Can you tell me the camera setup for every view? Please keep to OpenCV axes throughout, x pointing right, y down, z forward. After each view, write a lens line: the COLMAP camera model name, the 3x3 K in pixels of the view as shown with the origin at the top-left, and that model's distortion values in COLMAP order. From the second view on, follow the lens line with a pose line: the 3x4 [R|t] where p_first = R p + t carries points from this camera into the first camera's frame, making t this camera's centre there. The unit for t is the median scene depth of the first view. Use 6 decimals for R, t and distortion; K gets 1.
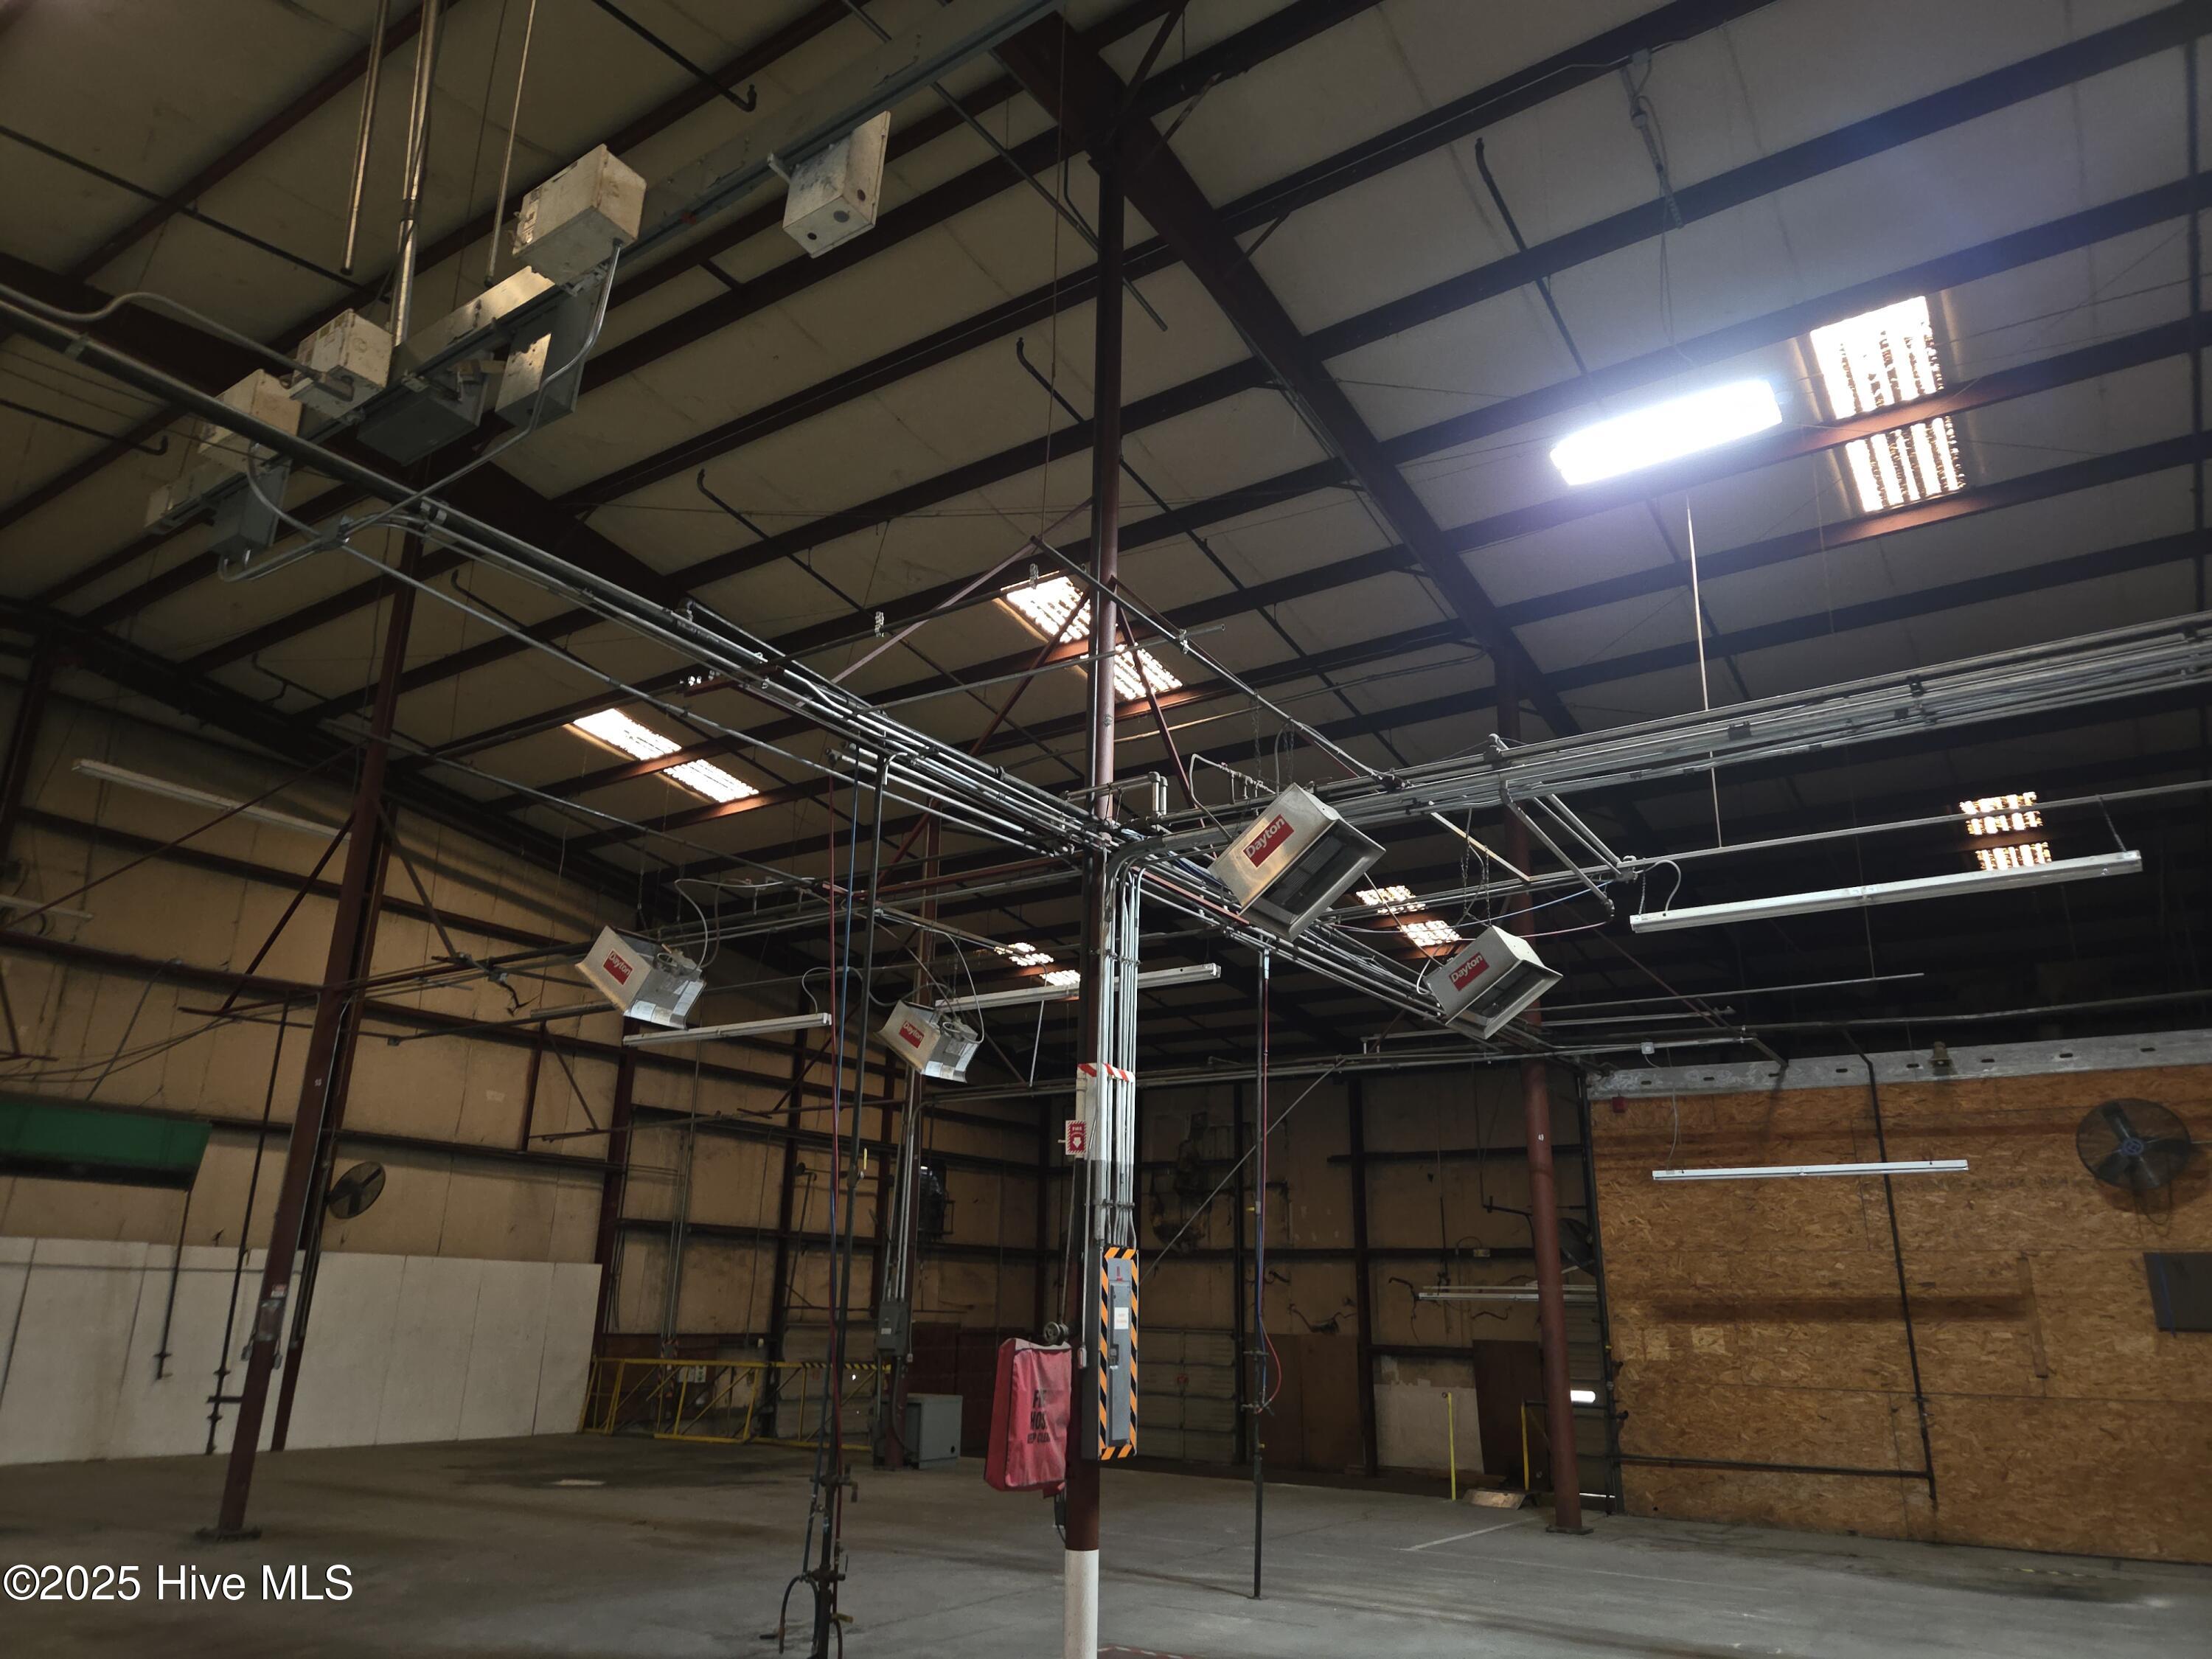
lens RADIAL K [[1466.4, 0, 1113.3], [0, 1466.4, 822.4], [0, 0, 1]] dist [0.072362, -0.061370]
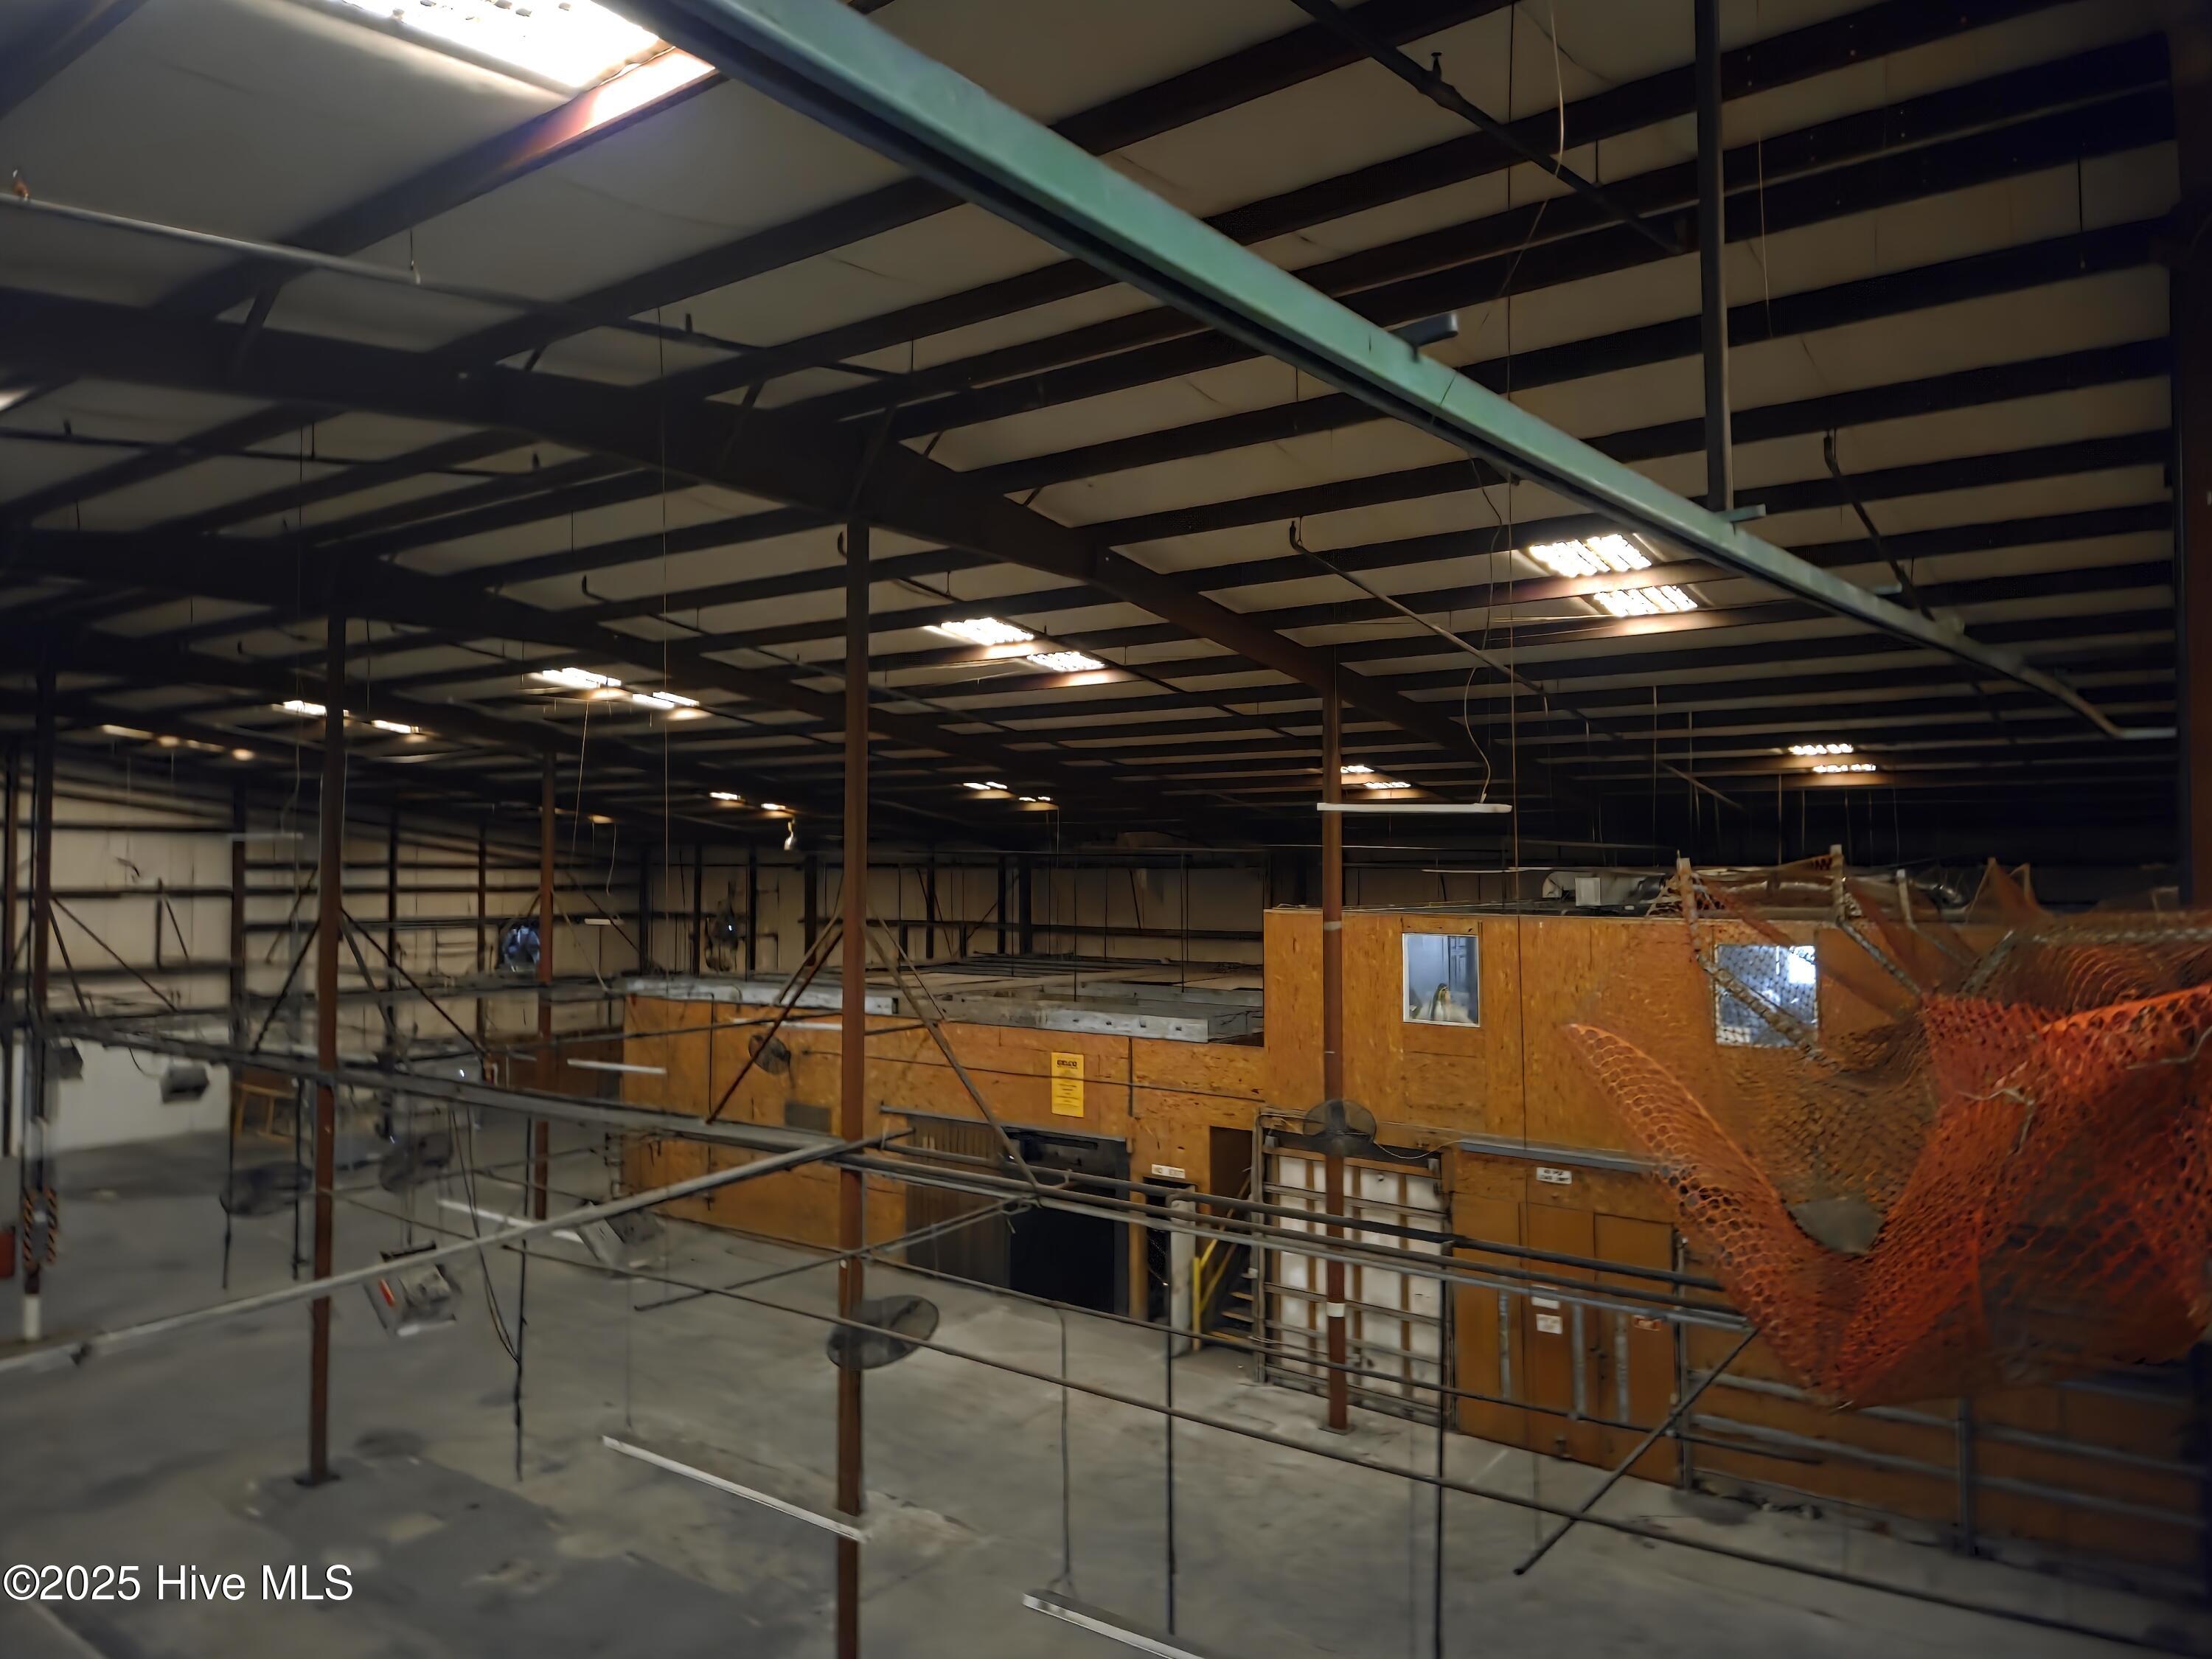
lens RADIAL K [[1466.4, 0, 1112.7], [0, 1466.4, 807.6], [0, 0, 1]] dist [0.072362, -0.061370]
pose [[0.997984, -0.015697, -0.061501, 0.549497], [0.032385, 0.959255, 0.280679, -0.269558], [0.054590, -0.282104, 0.957829, -0.315353]]
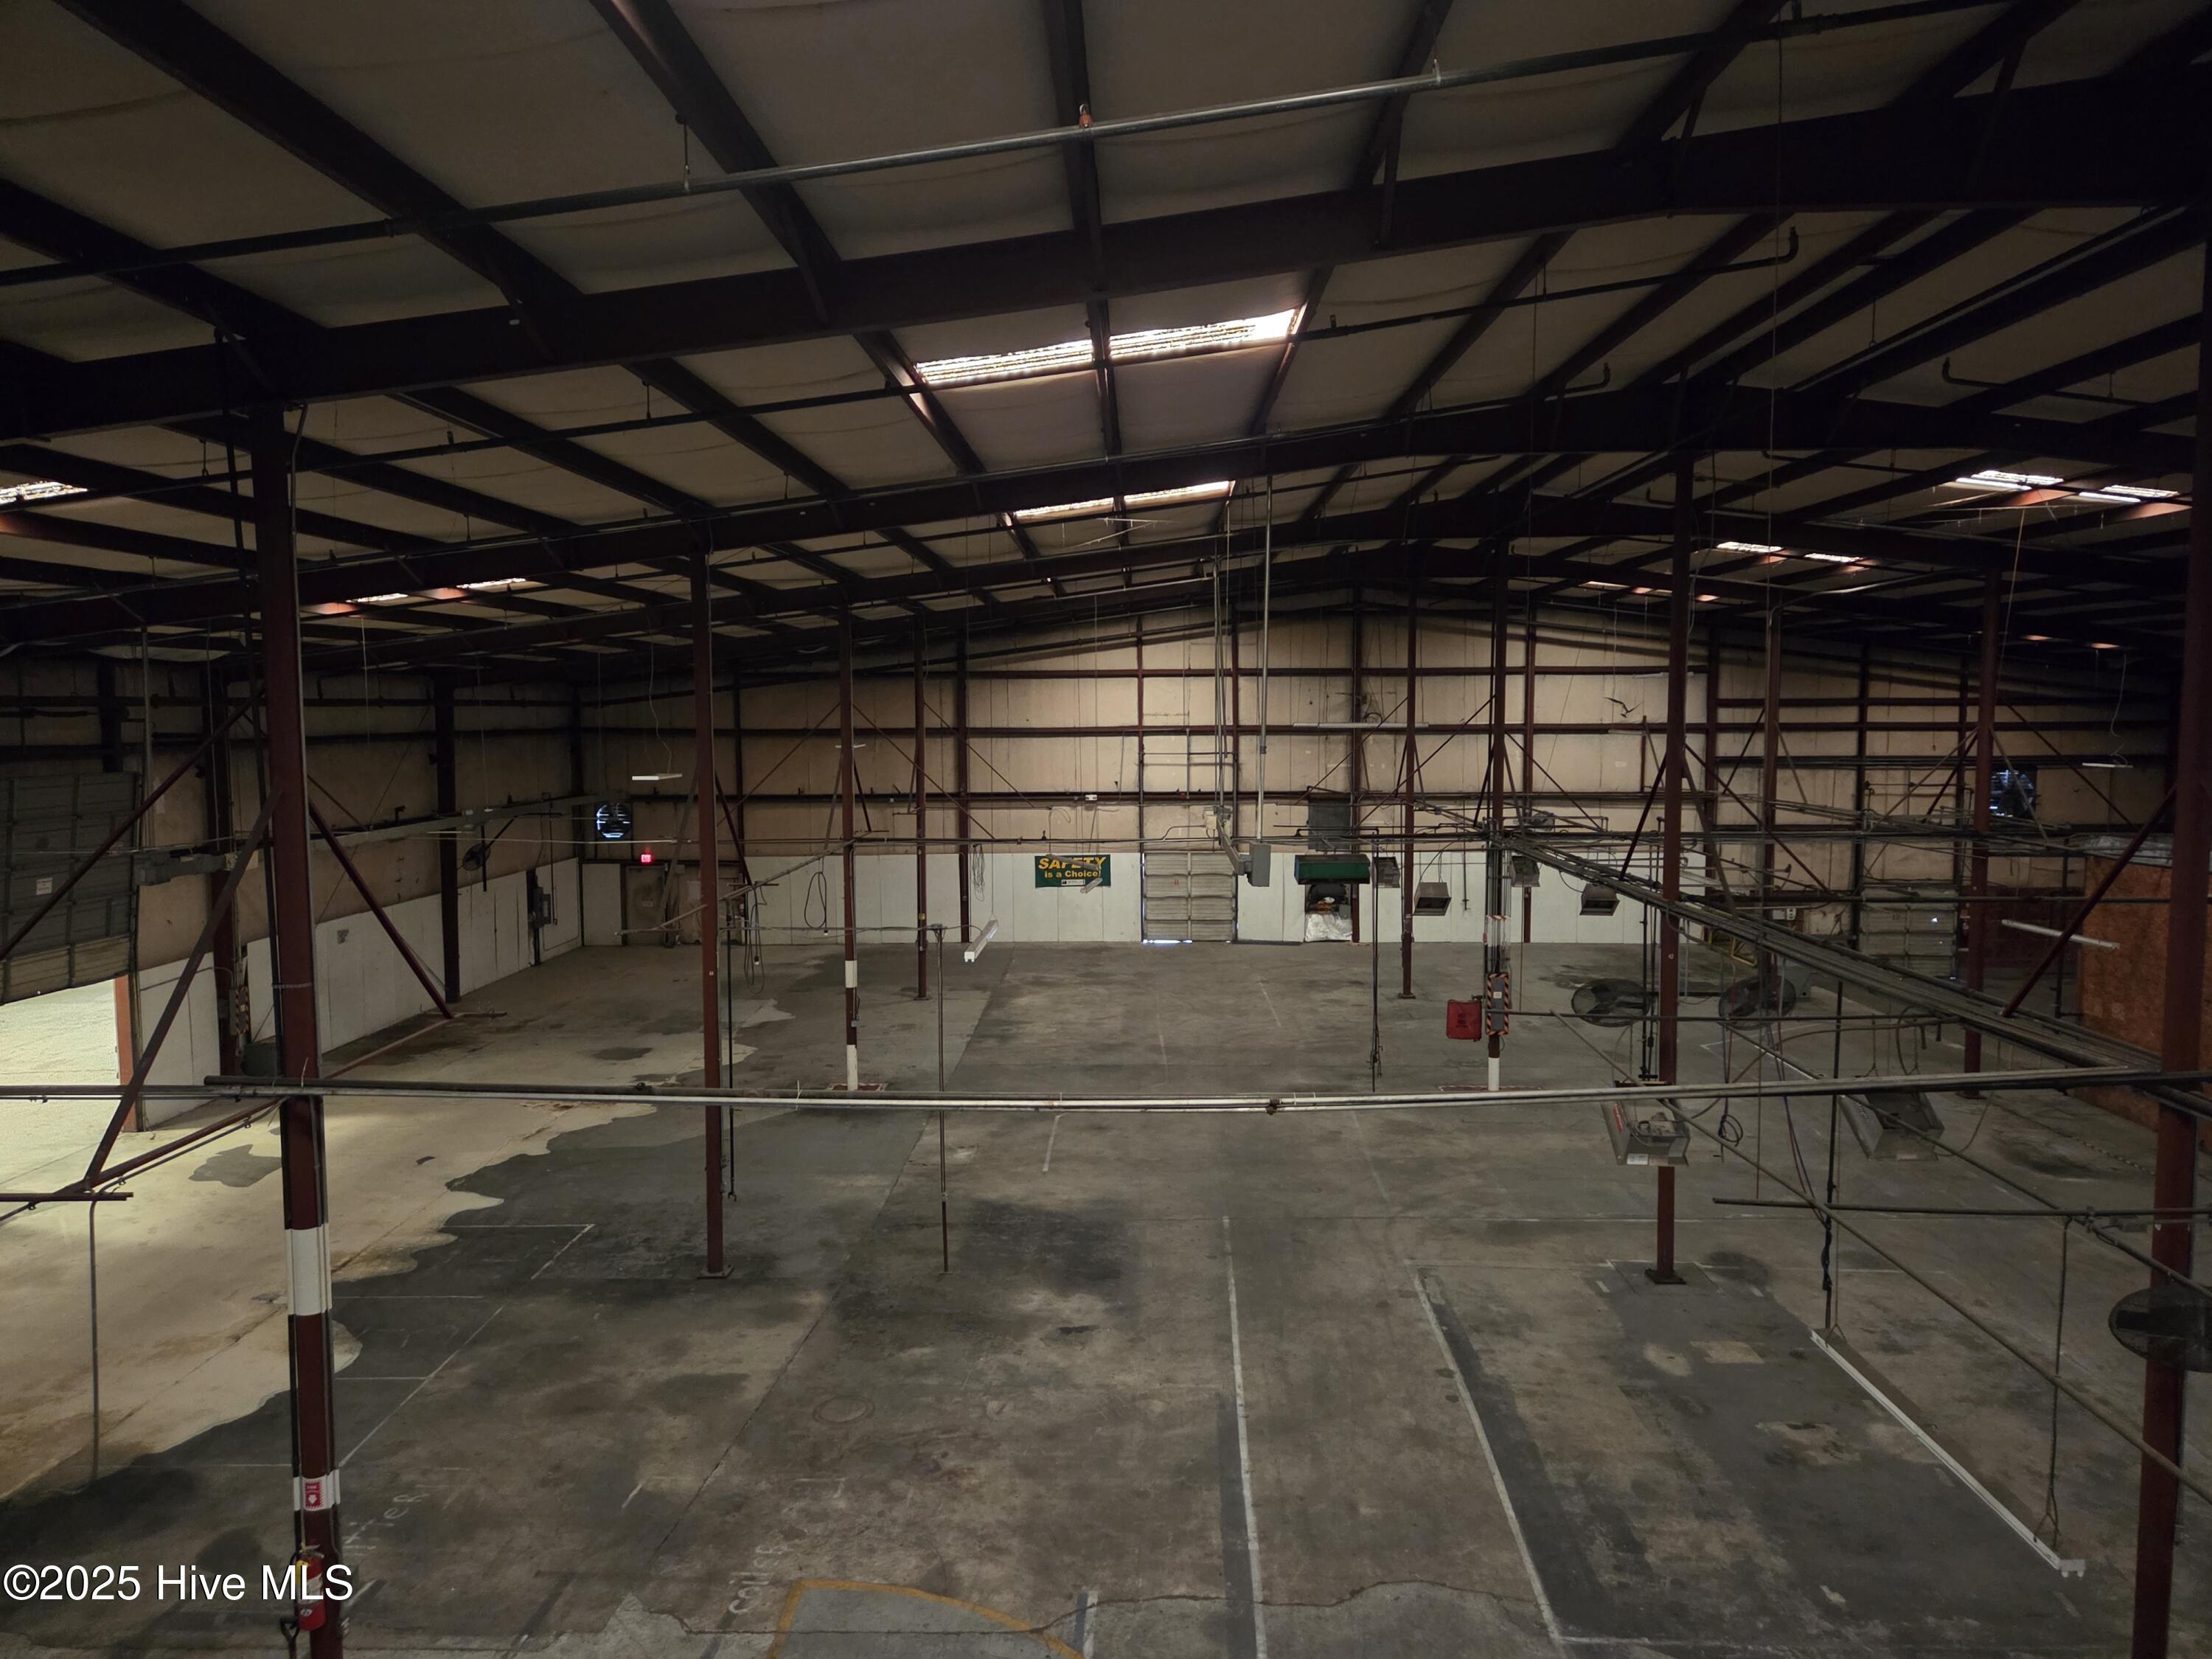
lens RADIAL K [[1466.4, 0, 1104.1], [0, 1466.4, 827.9], [0, 0, 1]] dist [0.072362, -0.061370]
pose [[0.525724, 0.053834, -0.848950, 0.583300], [0.282918, 0.930116, 0.234182, -0.254946], [0.802229, -0.363298, 0.473754, -0.273313]]
